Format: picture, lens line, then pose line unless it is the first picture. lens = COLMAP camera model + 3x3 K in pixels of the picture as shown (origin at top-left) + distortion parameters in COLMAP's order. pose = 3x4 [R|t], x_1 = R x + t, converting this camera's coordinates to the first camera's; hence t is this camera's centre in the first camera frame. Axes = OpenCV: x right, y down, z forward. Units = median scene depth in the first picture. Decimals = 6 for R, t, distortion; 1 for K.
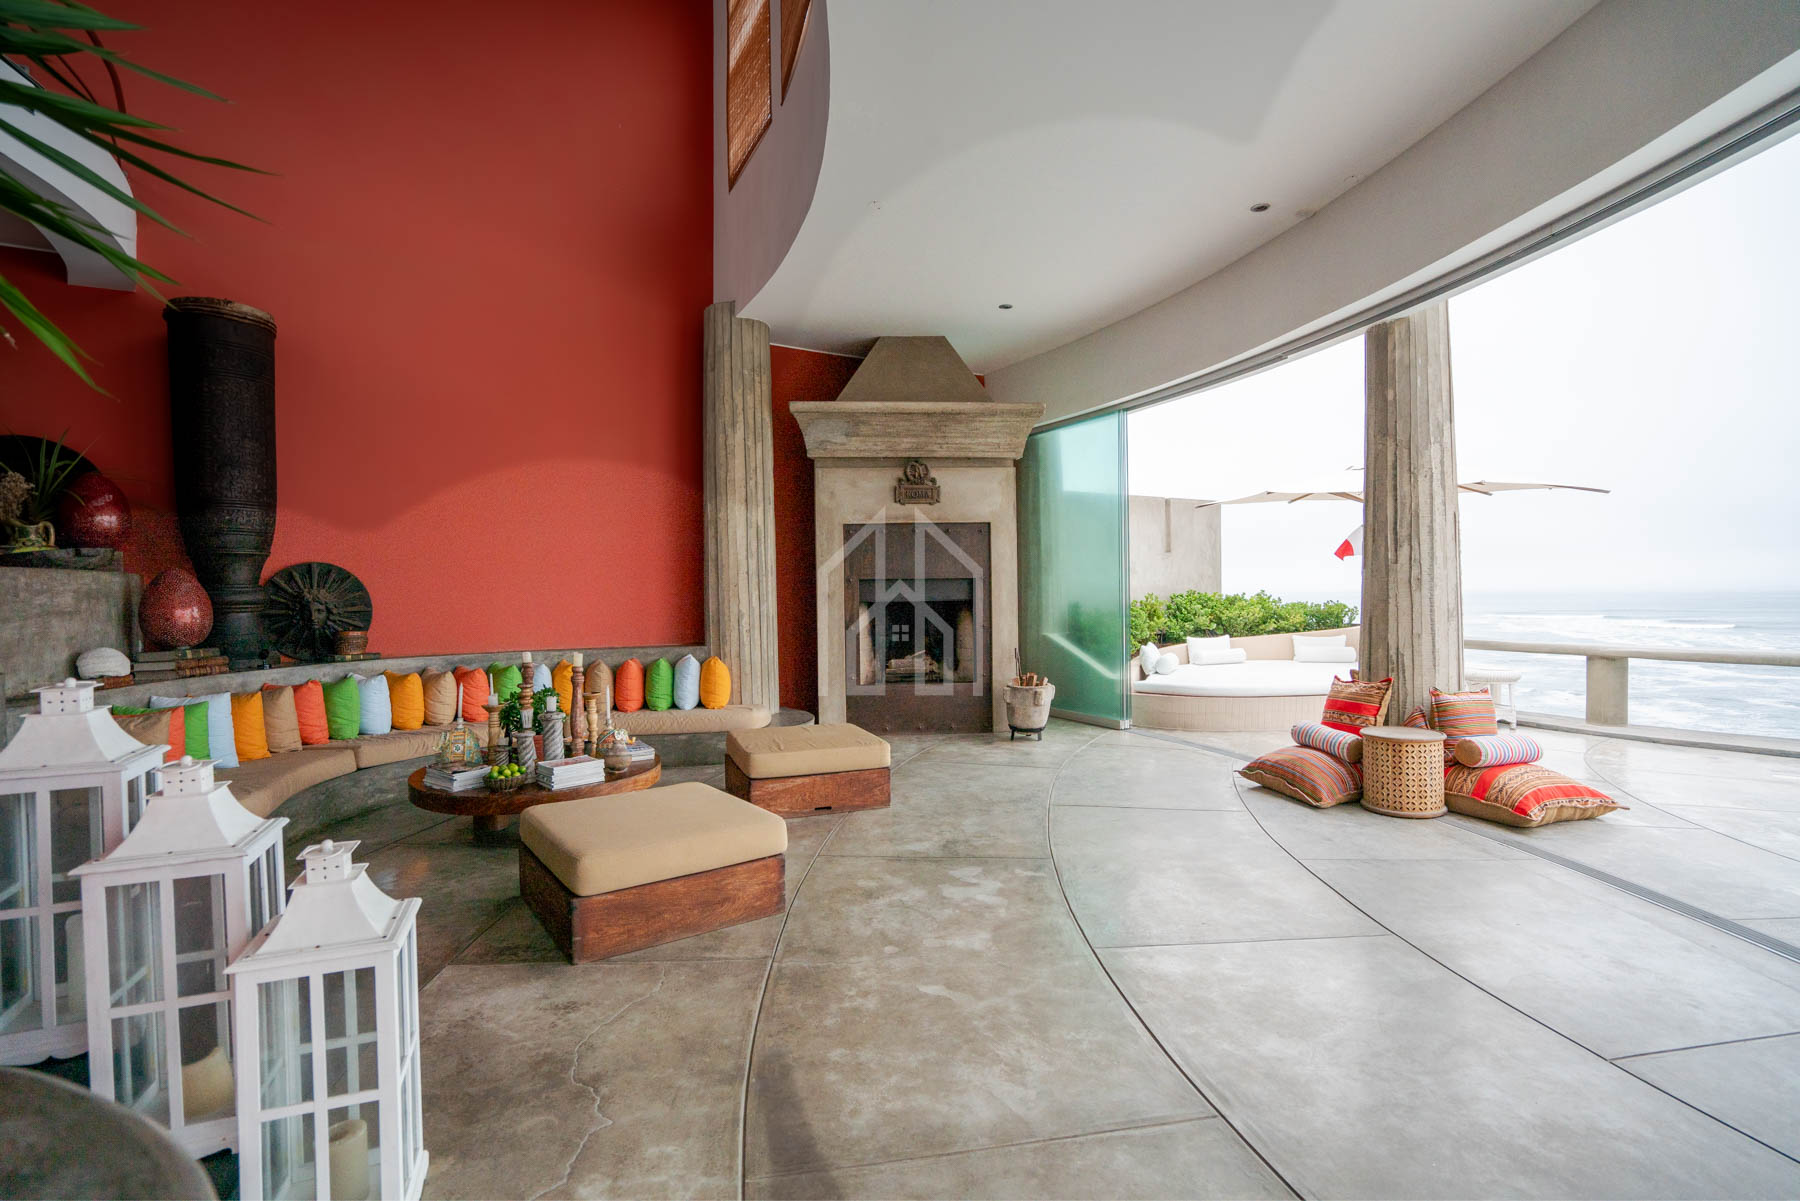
lens RADIAL K [[830.3, 0, 900.8], [0, 830.3, 605.1], [0, 0, 1]] dist [-0.046377, 0.012521]
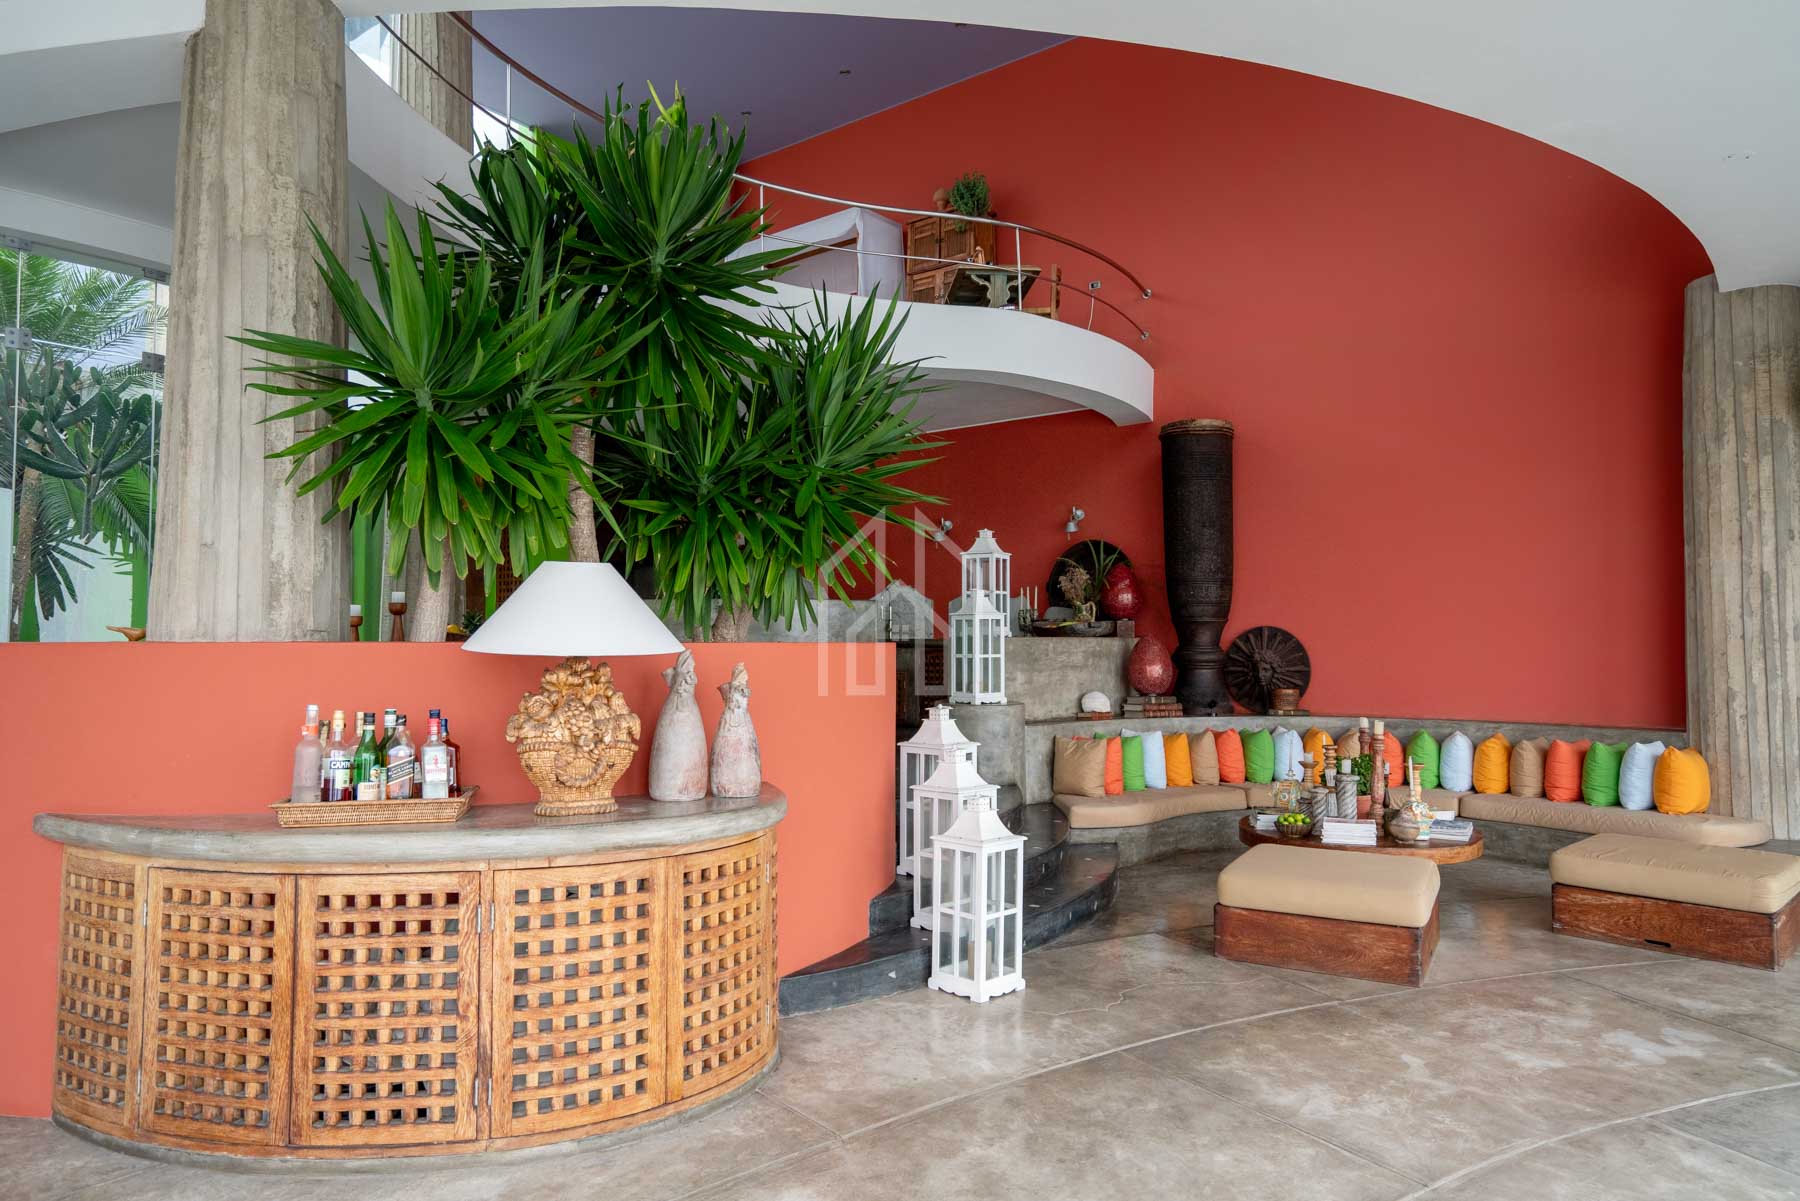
lens RADIAL K [[1104.7, 0, 889.2], [0, 1104.7, 590.0], [0, 0, 1]] dist [-0.018703, 0.025372]
pose [[0.385684, -0.030997, -0.922110, 0.578763], [-0.022041, 0.998841, -0.042796, -0.030028], [0.922368, 0.036830, 0.384554, -0.094262]]
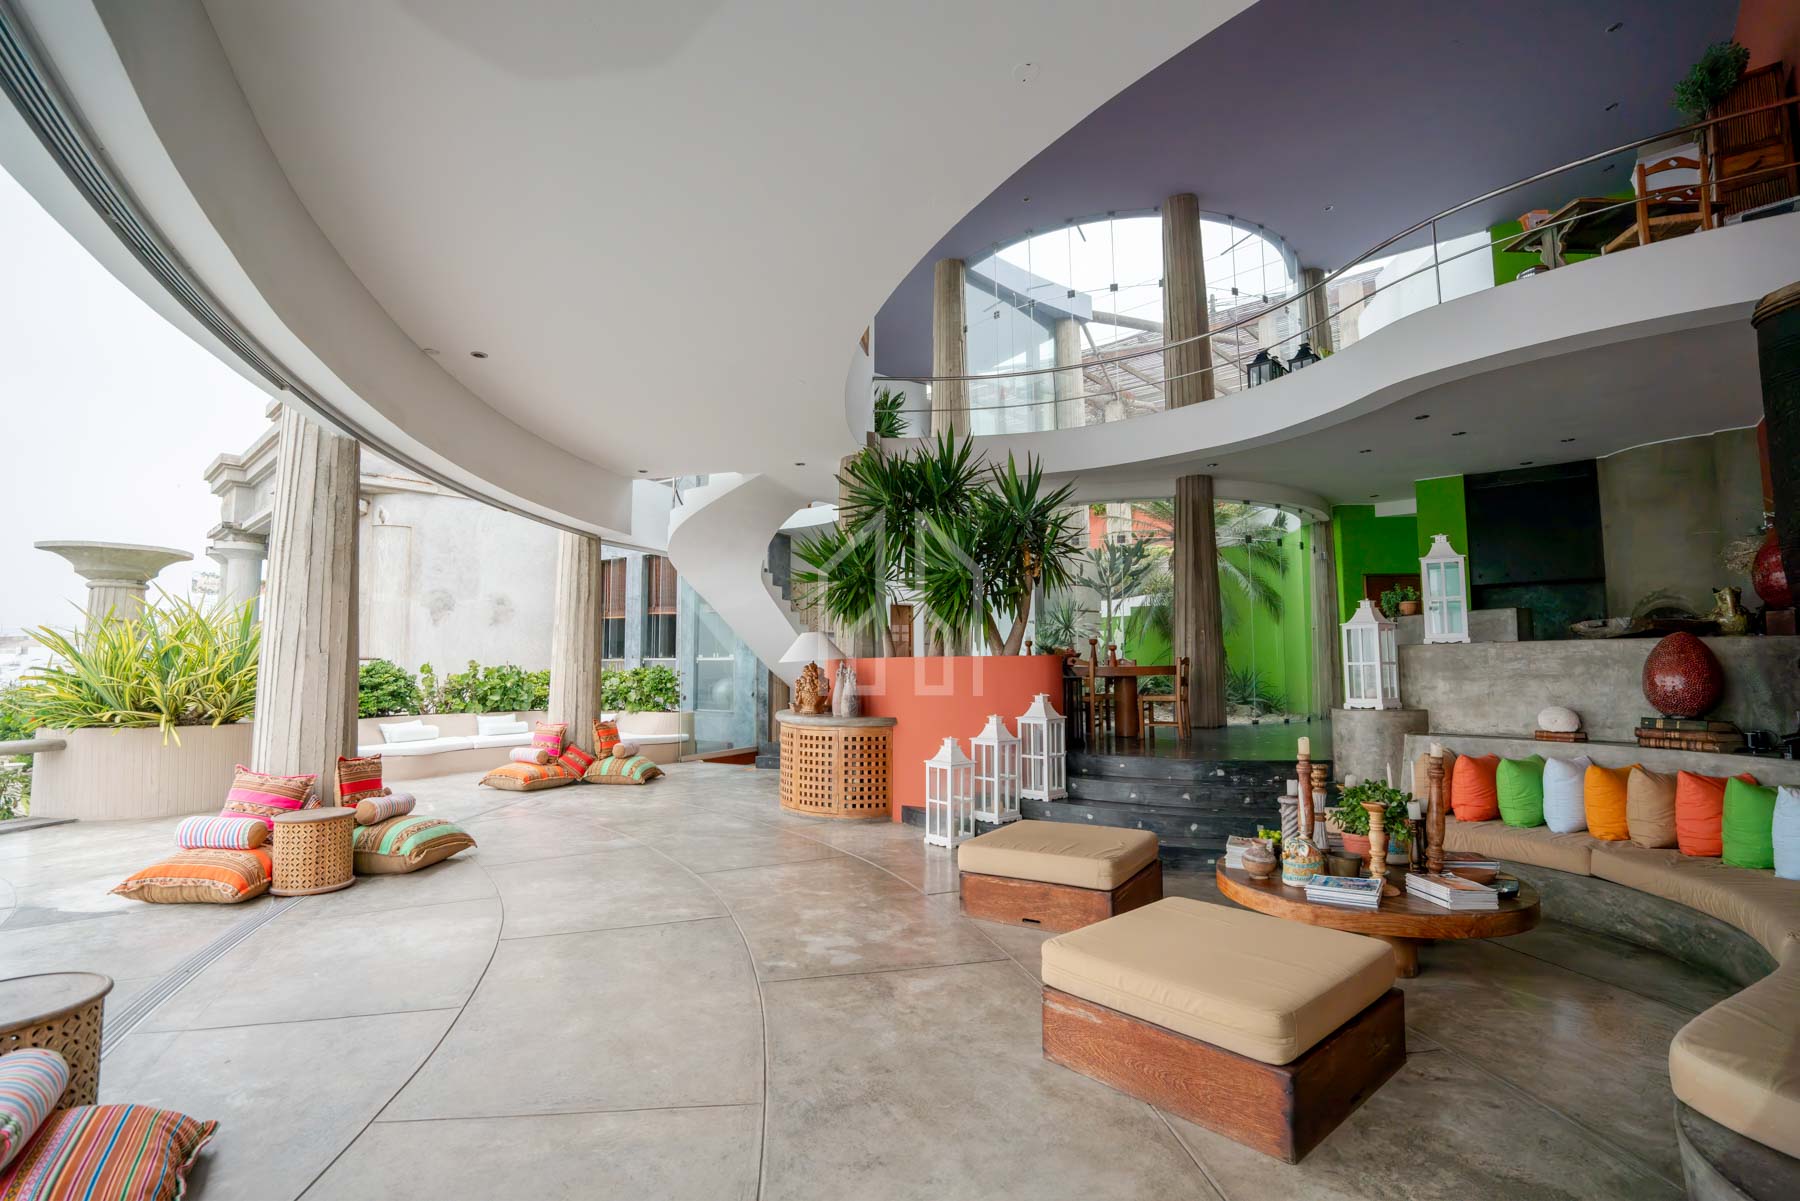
lens RADIAL K [[830.3, 0, 890.3], [0, 830.3, 571.9], [0, 0, 1]] dist [-0.046377, 0.012521]
pose [[-0.943755, -0.021618, -0.329939, 0.273056], [0.010719, 0.995336, -0.095875, -0.033580], [0.330472, -0.094019, -0.939121, 1.494556]]
